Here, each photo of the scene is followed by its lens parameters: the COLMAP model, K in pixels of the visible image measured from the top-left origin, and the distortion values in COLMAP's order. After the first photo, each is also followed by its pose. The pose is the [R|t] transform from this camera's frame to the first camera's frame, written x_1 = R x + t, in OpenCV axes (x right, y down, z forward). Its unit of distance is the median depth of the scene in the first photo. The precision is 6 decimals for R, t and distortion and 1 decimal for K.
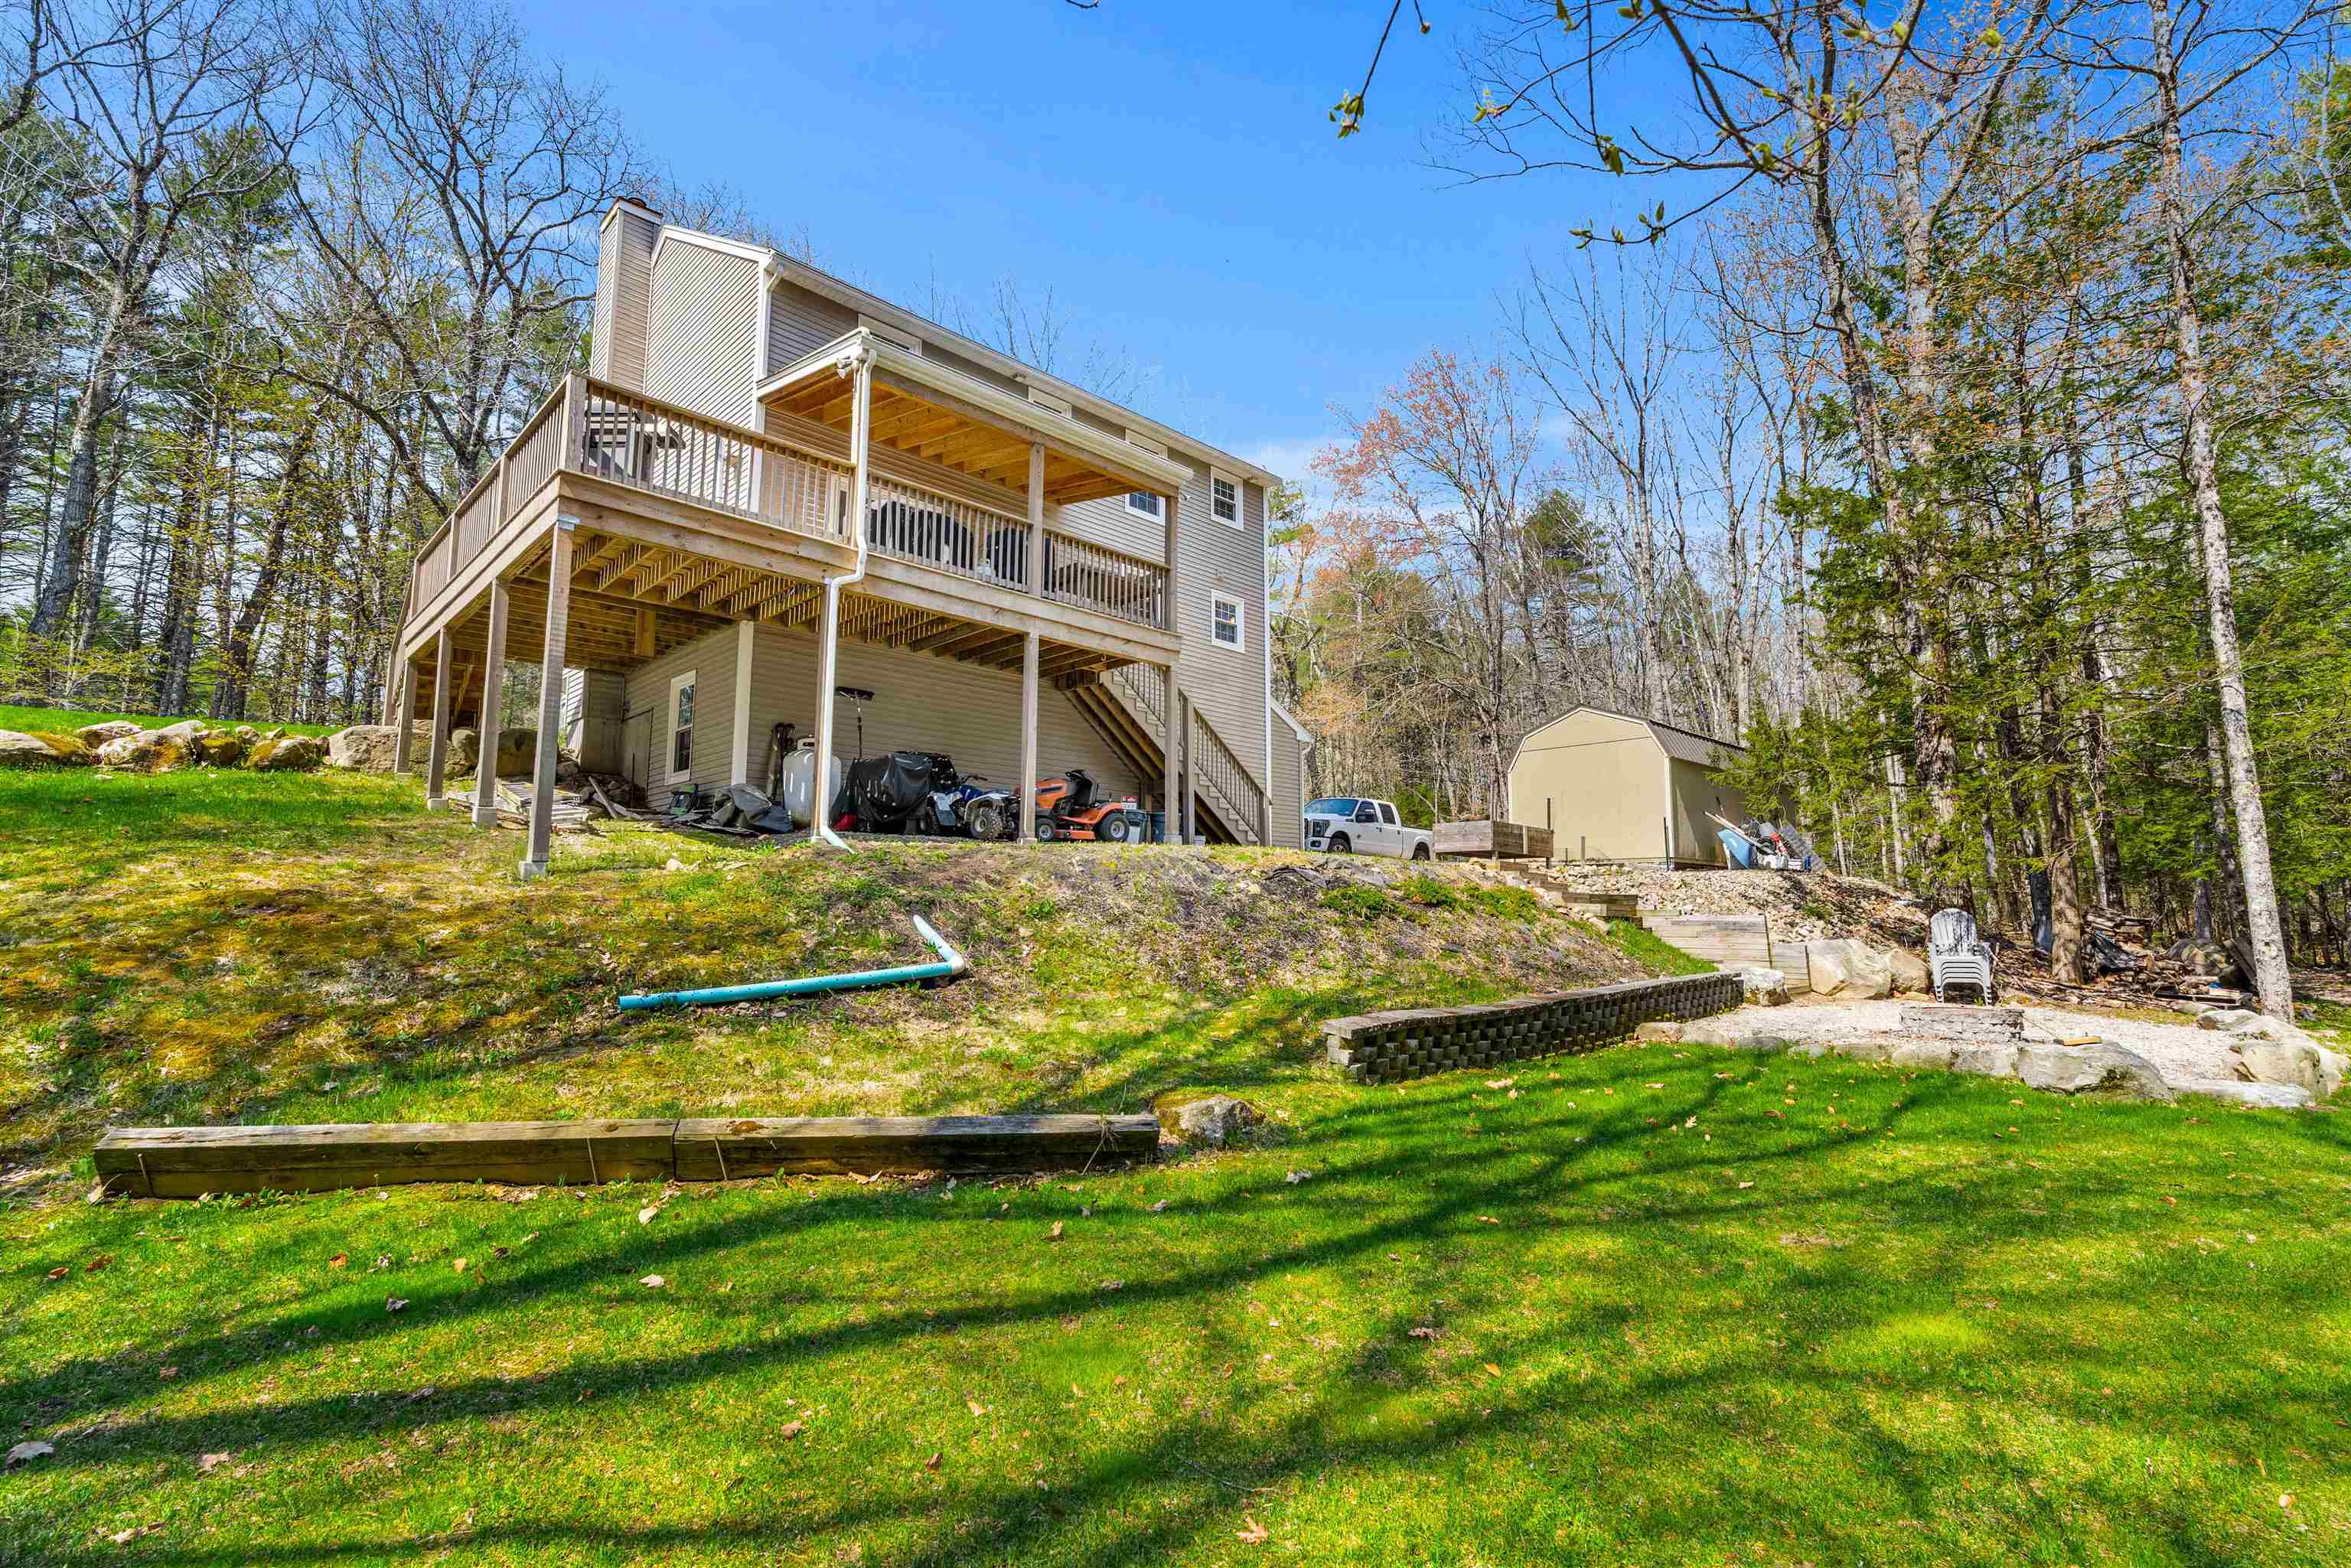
lens RADIAL K [[1070.1, 0, 1175.5], [0, 1070.1, 784.0], [0, 0, 1]] dist [-0.002744, 0.000580]
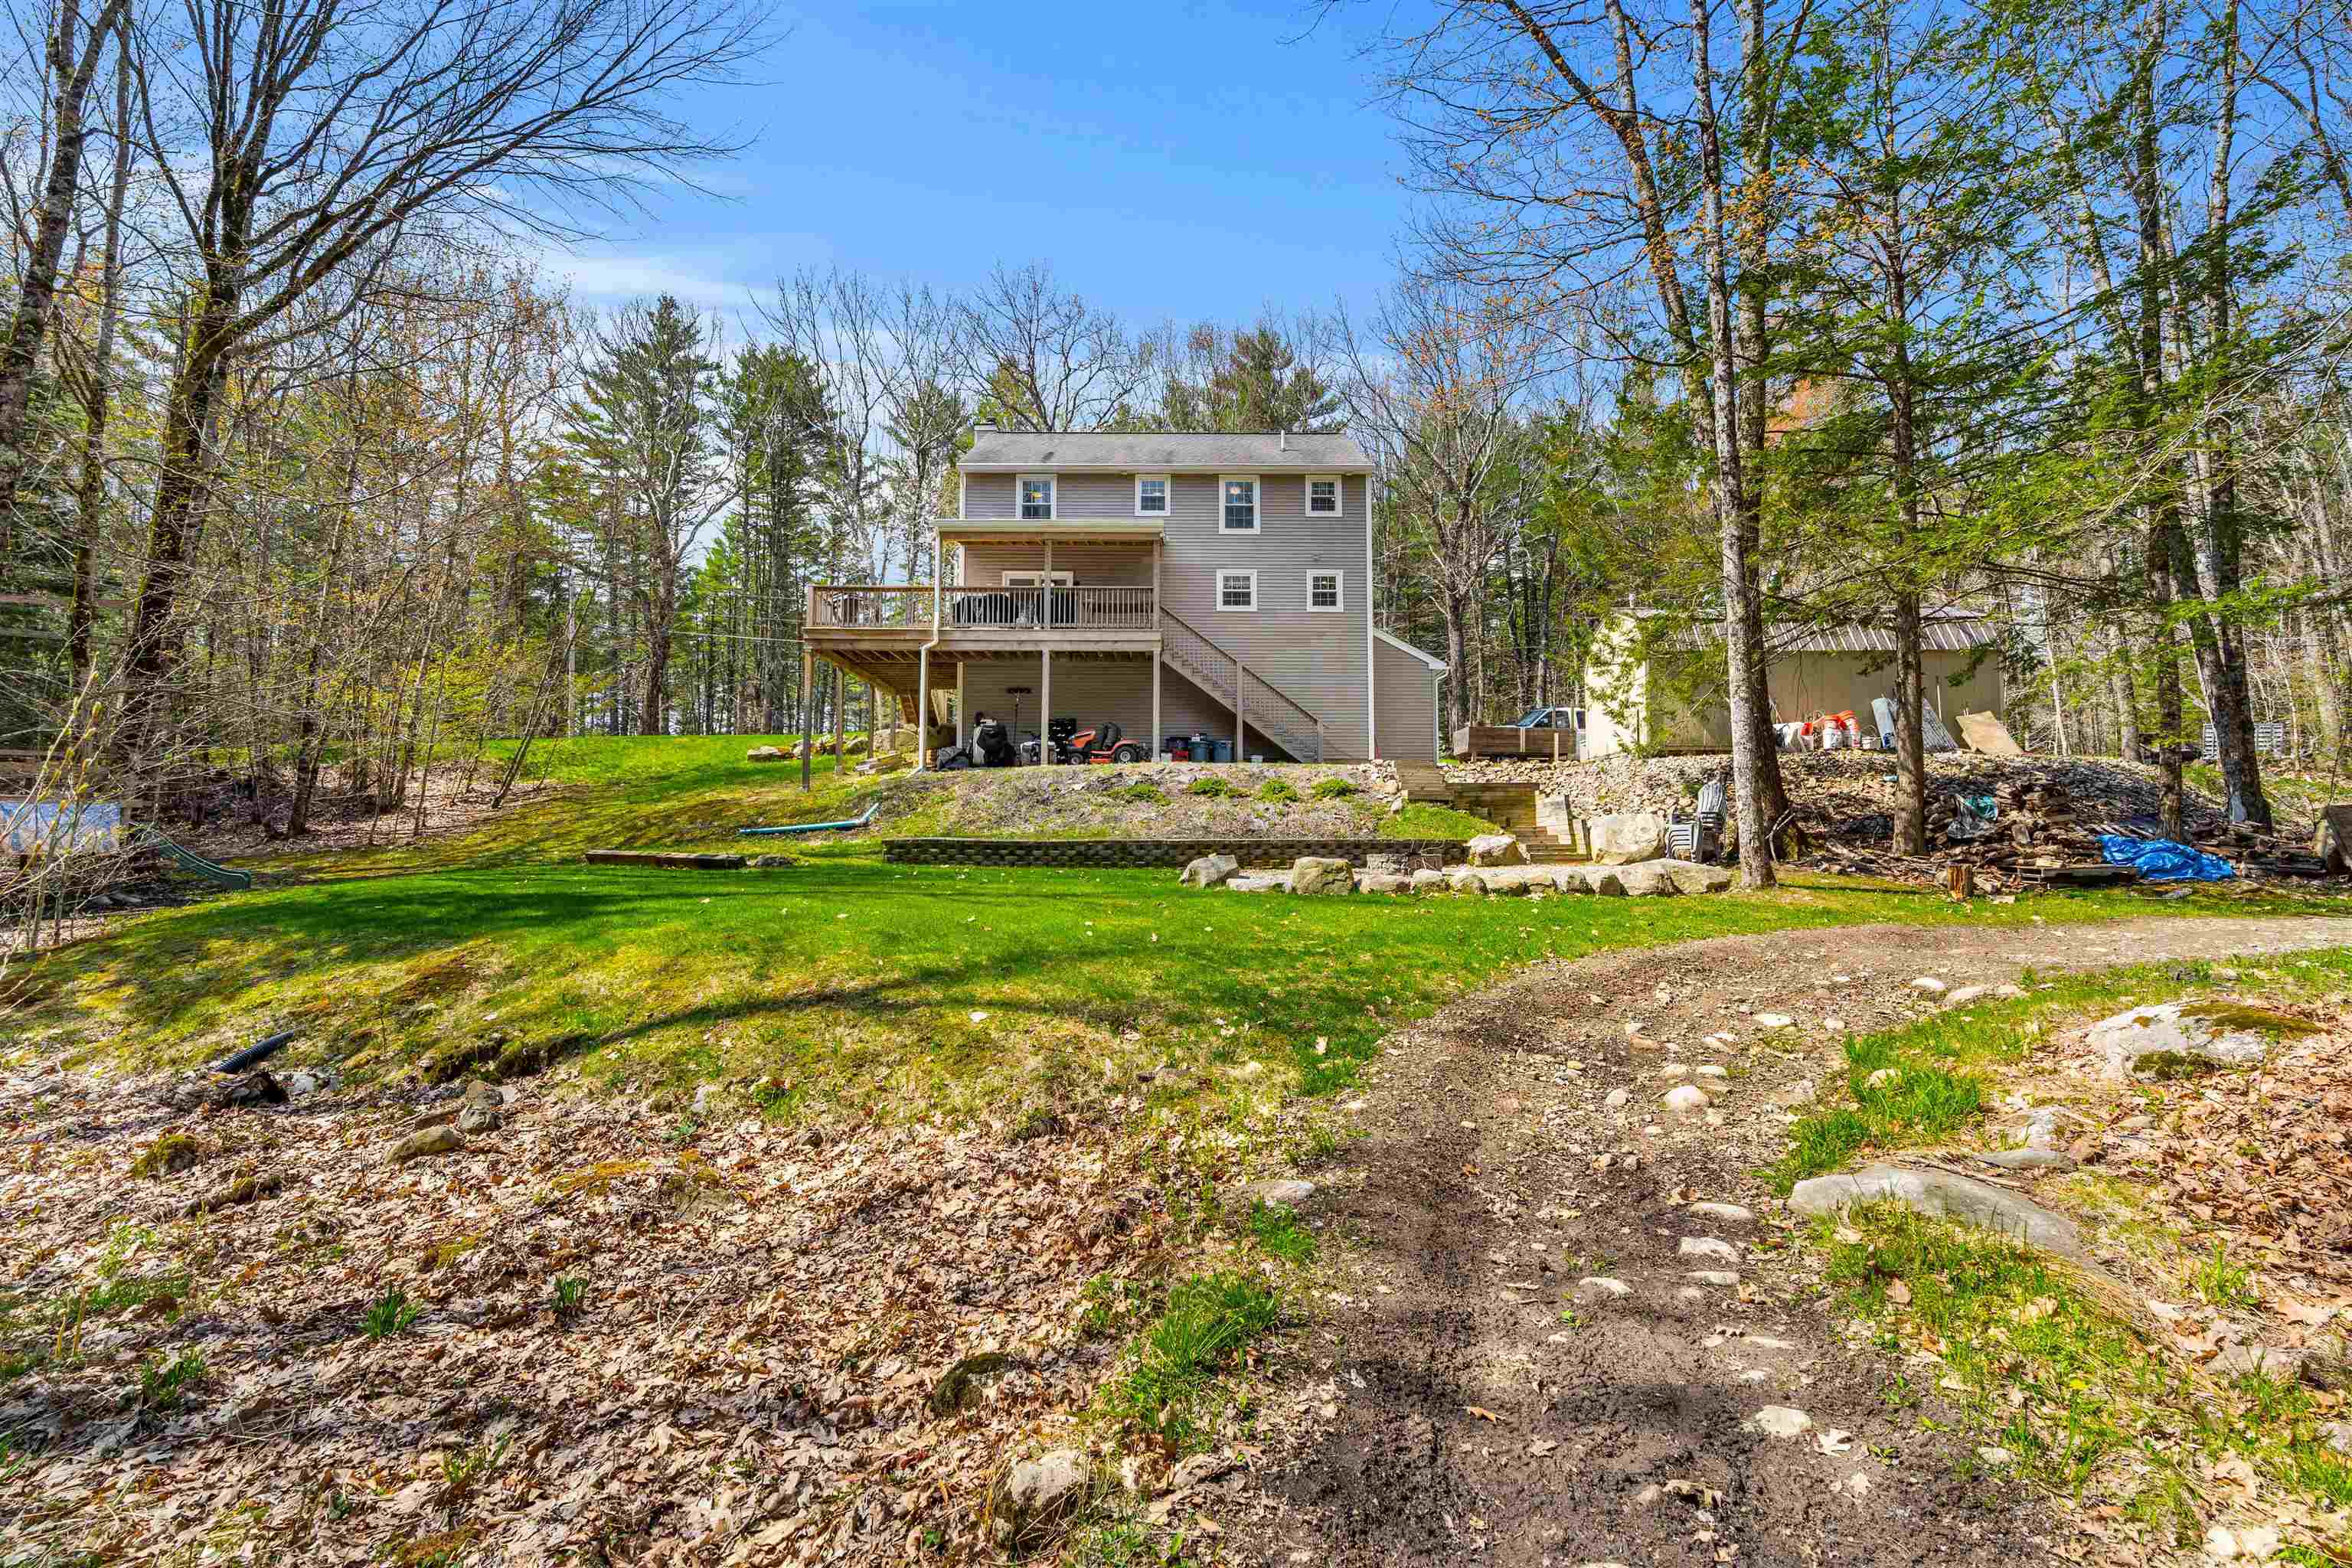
lens RADIAL K [[1070.6, 0, 1176.0], [0, 1070.6, 784.0], [0, 0, 1]] dist [-0.002744, 0.000580]
pose [[0.714615, -0.046031, -0.698002, 0.875868], [0.085832, 0.996063, 0.022188, 0.041665], [0.694232, -0.075767, 0.715752, -0.091224]]
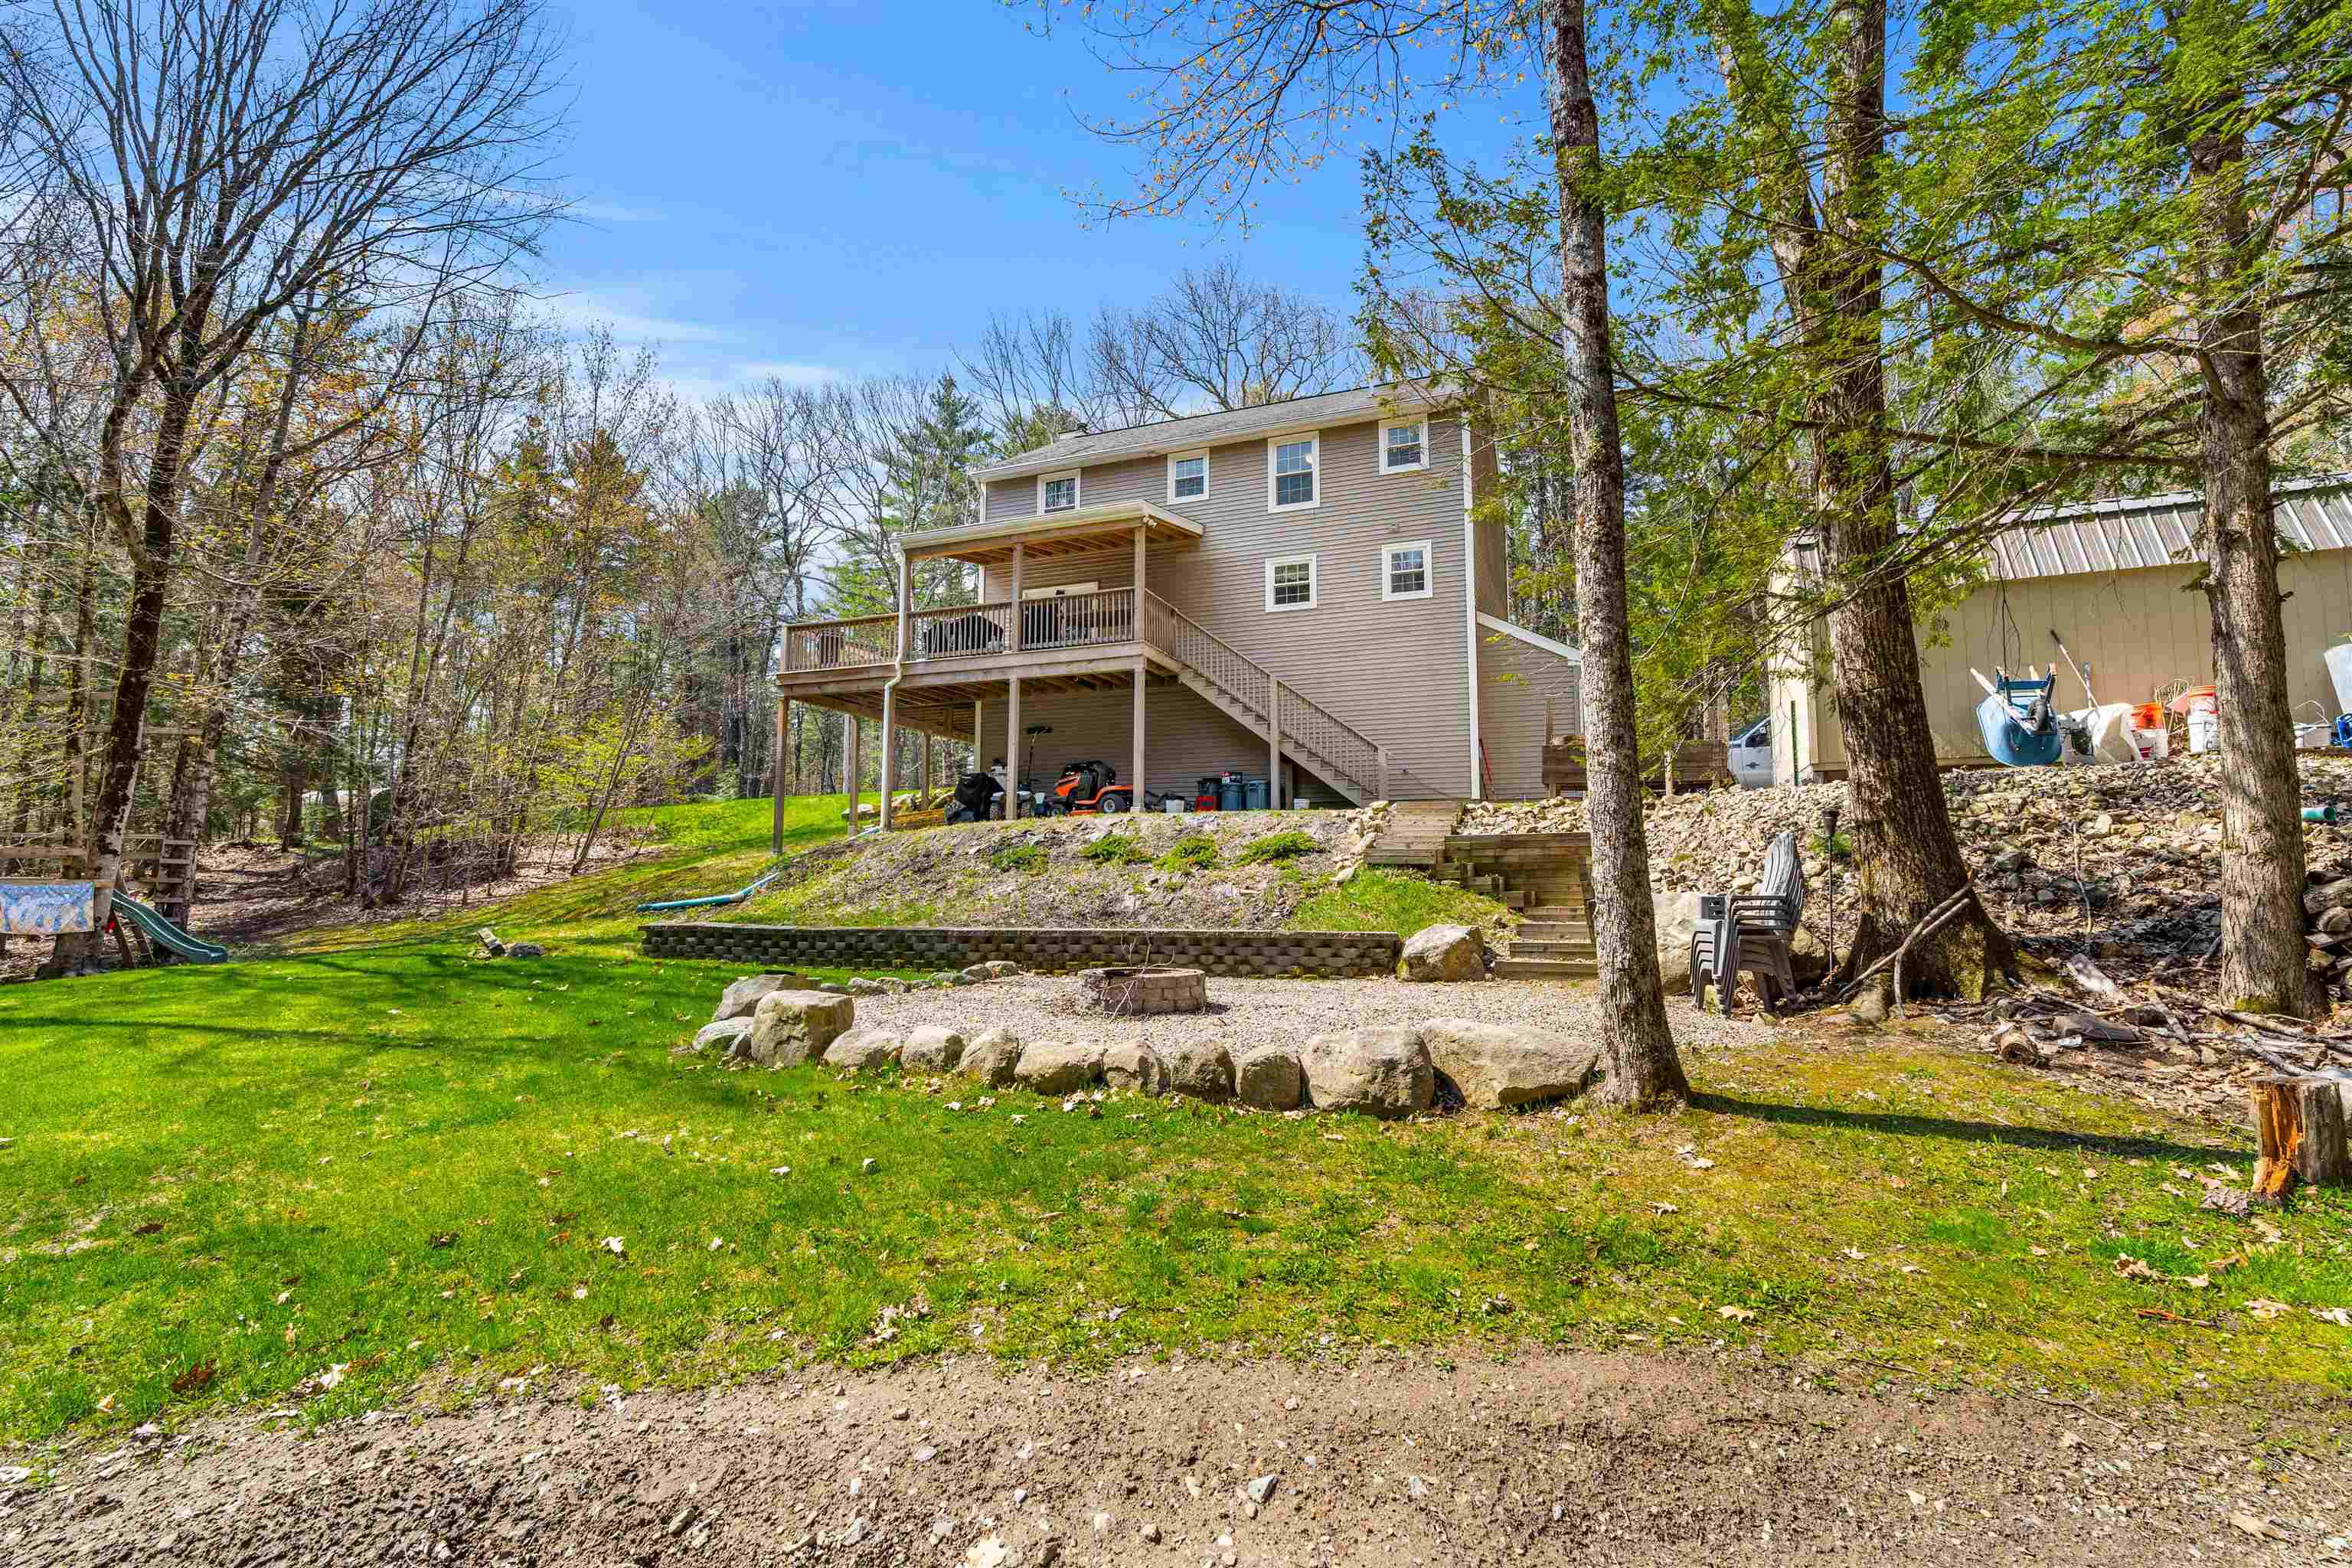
lens RADIAL K [[1070.6, 0, 1176.0], [0, 1070.6, 784.0], [0, 0, 1]] dist [-0.002744, 0.000580]
pose [[0.406066, -0.097071, -0.908673, 0.872170], [0.110517, 0.992261, -0.056613, 0.073902], [0.907136, -0.077435, 0.413652, 0.422175]]
